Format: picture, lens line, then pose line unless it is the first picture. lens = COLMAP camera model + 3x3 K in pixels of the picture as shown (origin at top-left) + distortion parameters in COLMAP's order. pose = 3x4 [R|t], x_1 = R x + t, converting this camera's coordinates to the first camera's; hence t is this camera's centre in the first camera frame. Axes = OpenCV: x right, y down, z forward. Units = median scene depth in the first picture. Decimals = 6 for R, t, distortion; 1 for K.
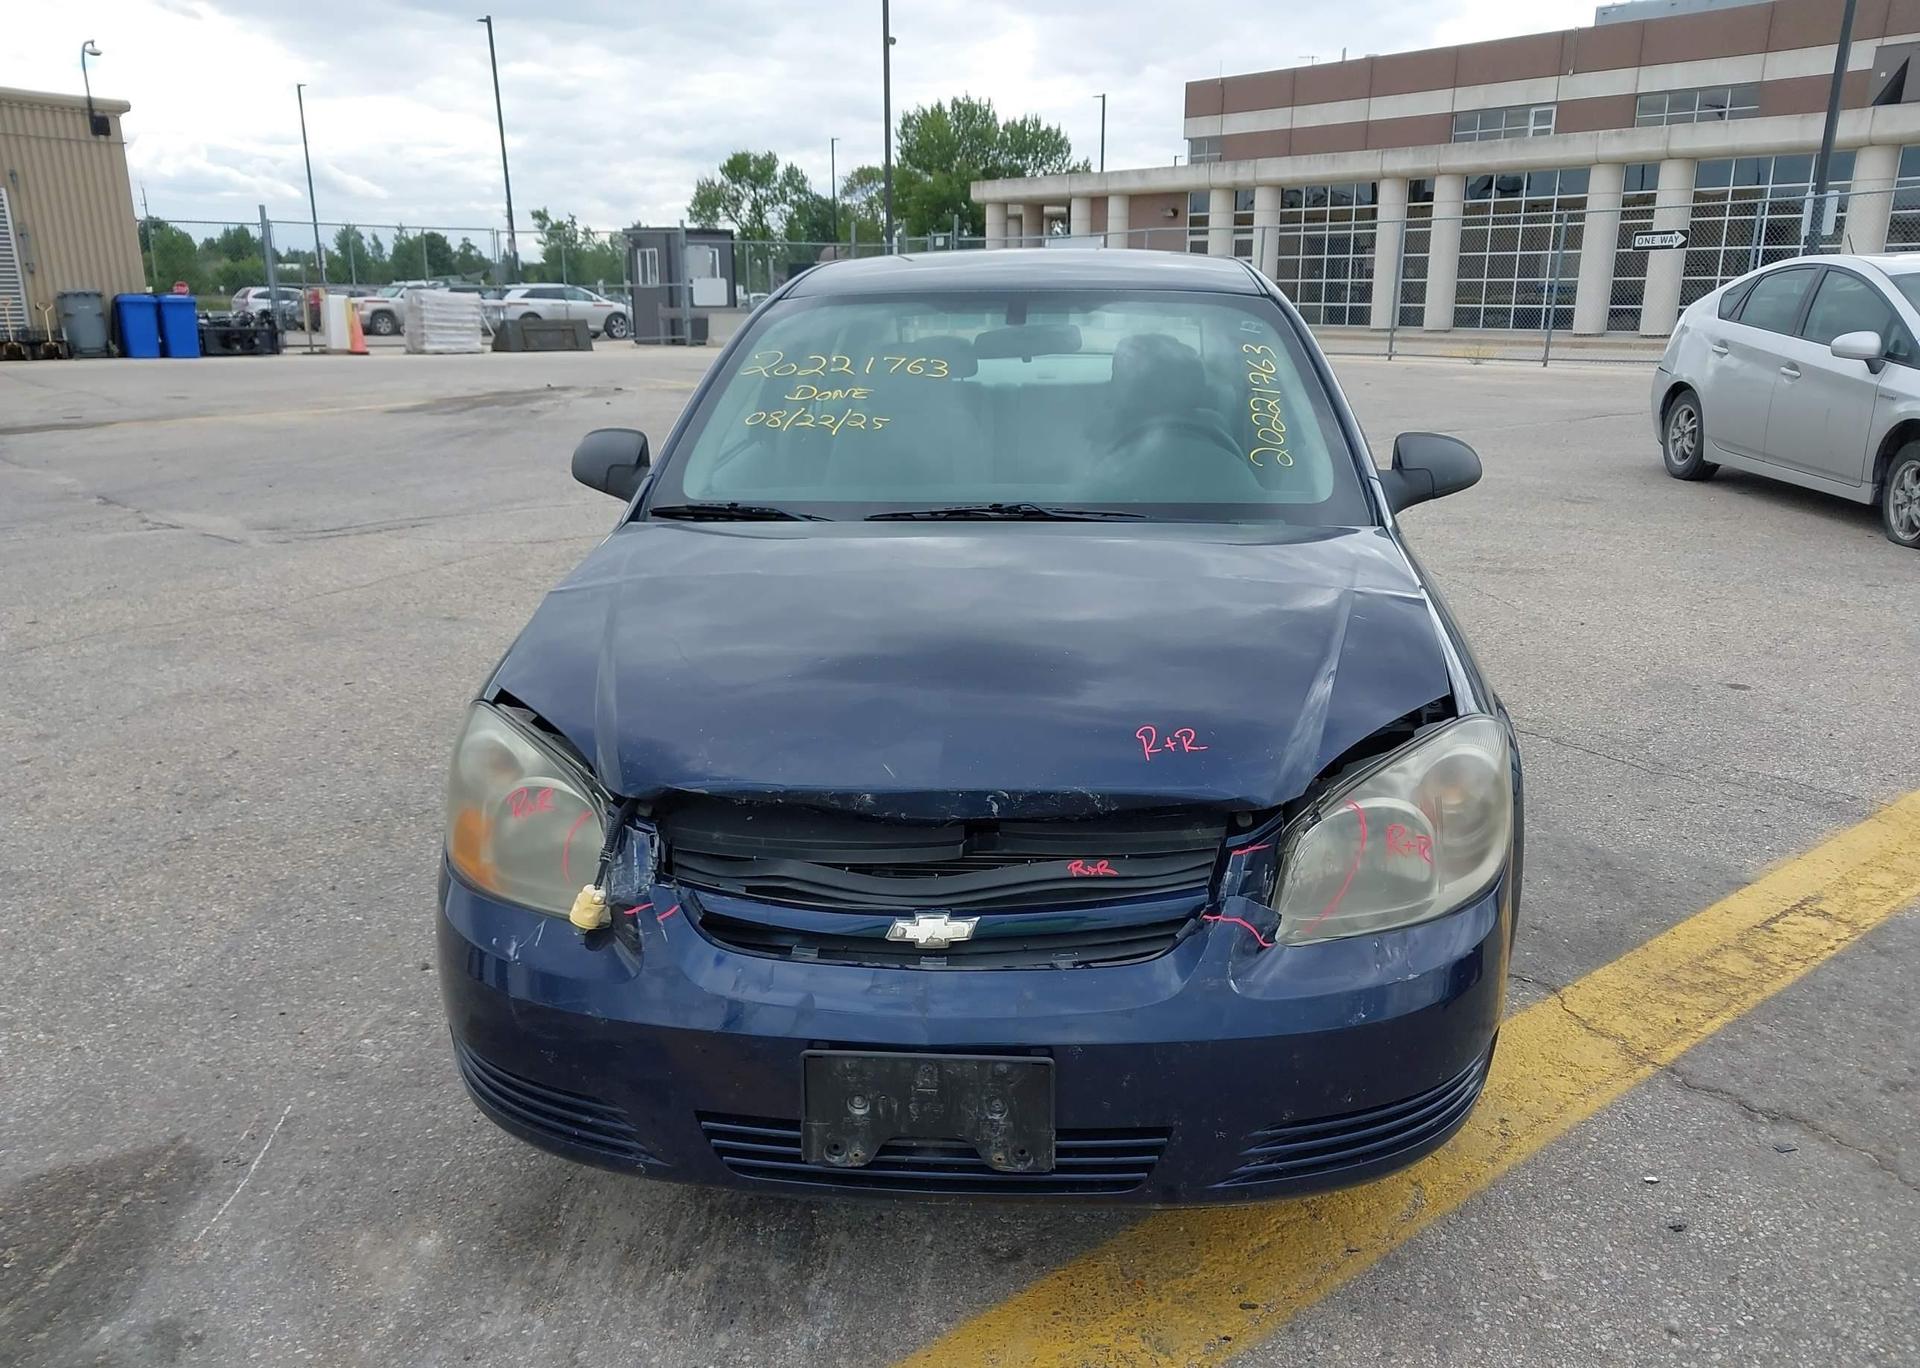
lens RADIAL K [[1533.6, 0, 964.3], [0, 1533.6, 755.3], [0, 0, 1]] dist [0.004187, 0.001194]
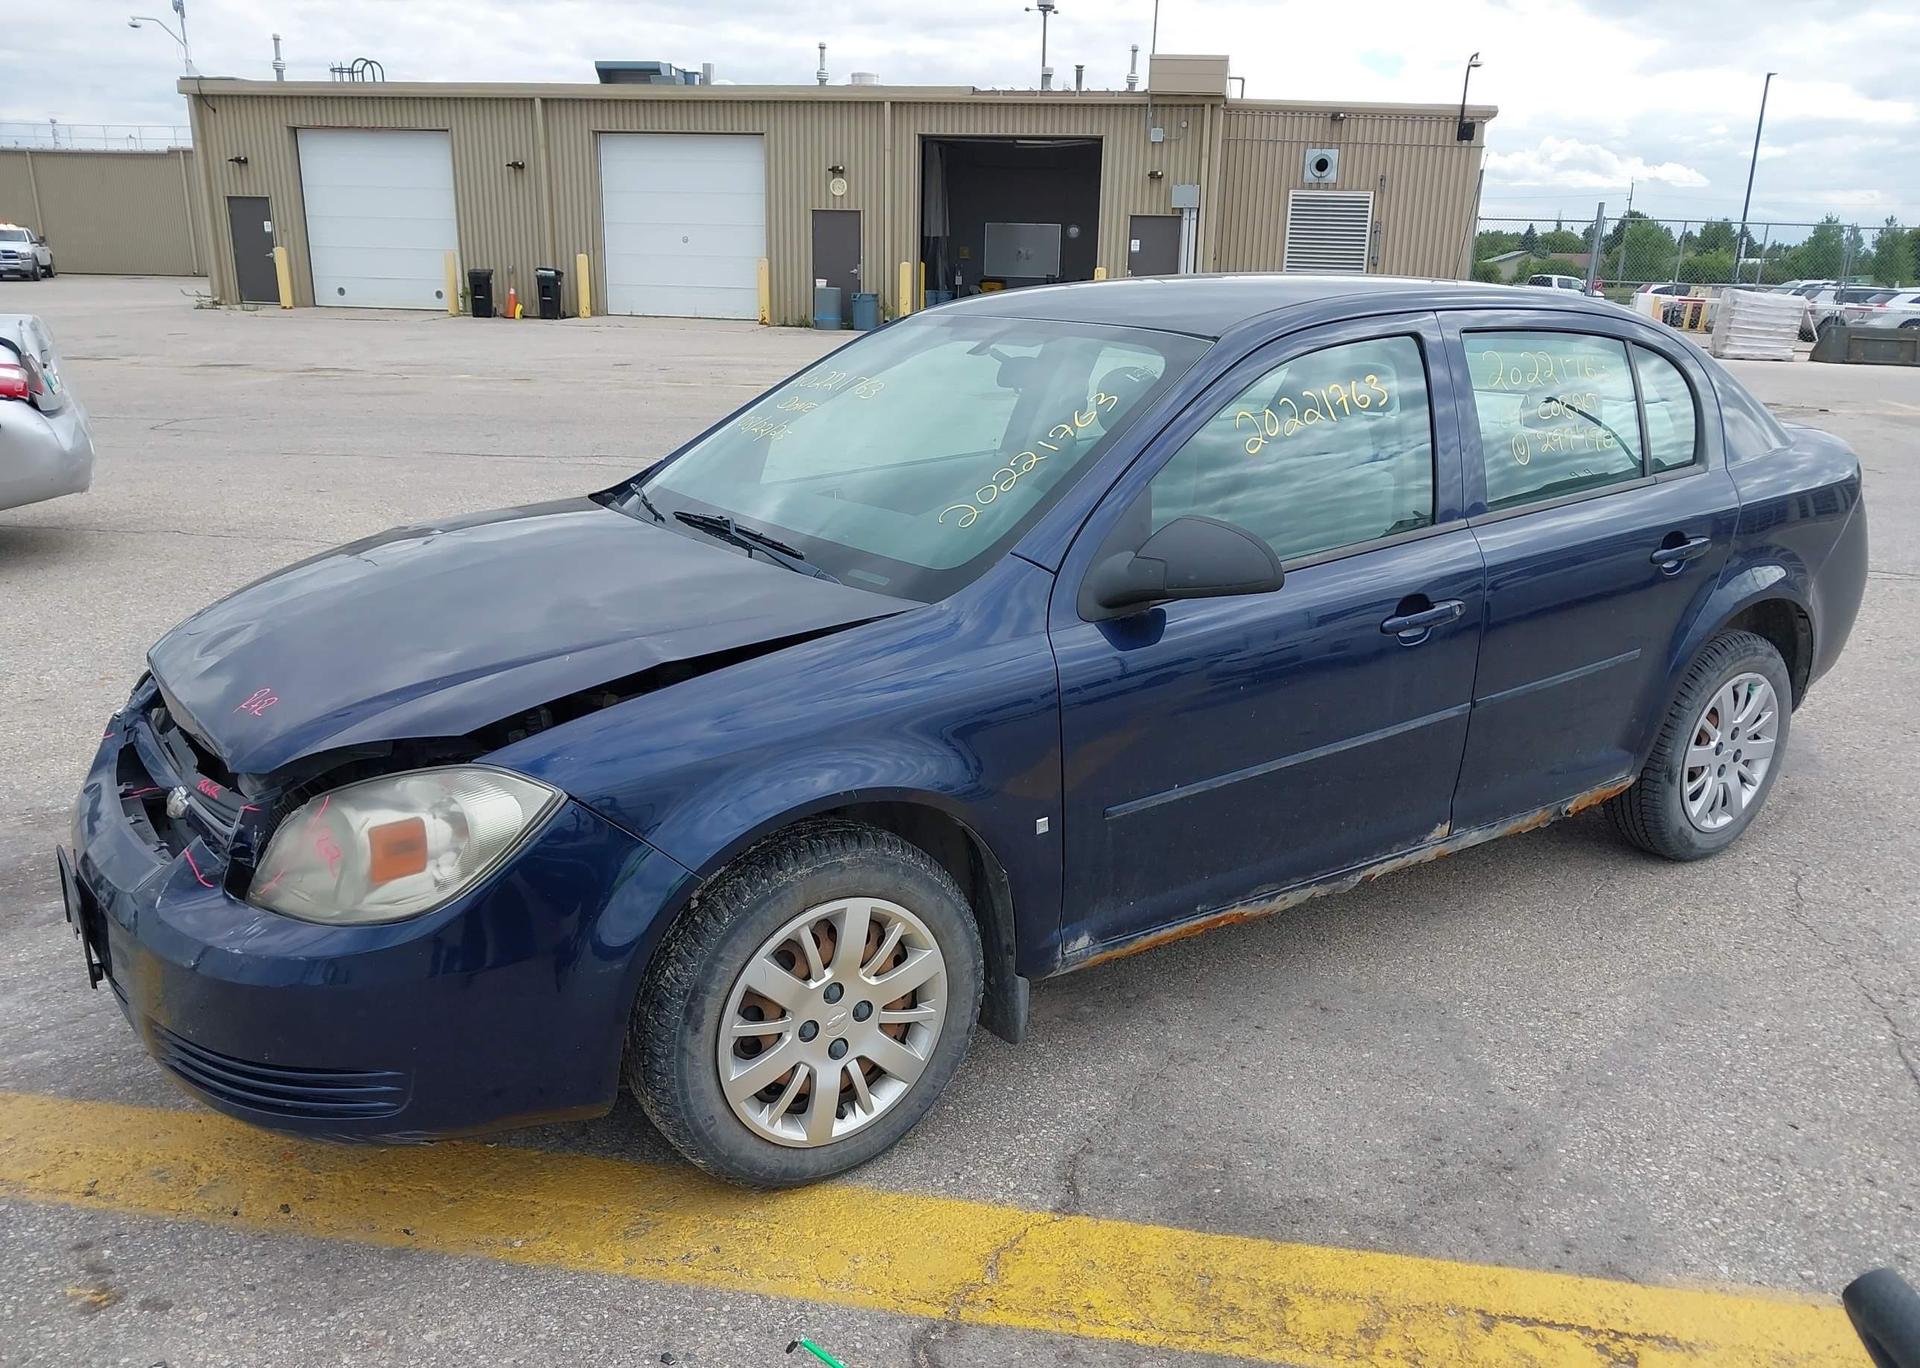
lens RADIAL K [[1540.0, 0, 951.7], [0, 1540.0, 746.4], [0, 0, 1]] dist [0.000032, 0.002954]
pose [[0.635430, 0.248196, -0.731182, 0.111762], [-0.249481, 0.962137, 0.109783, -0.019876], [0.730745, 0.112657, 0.673291, 0.049053]]
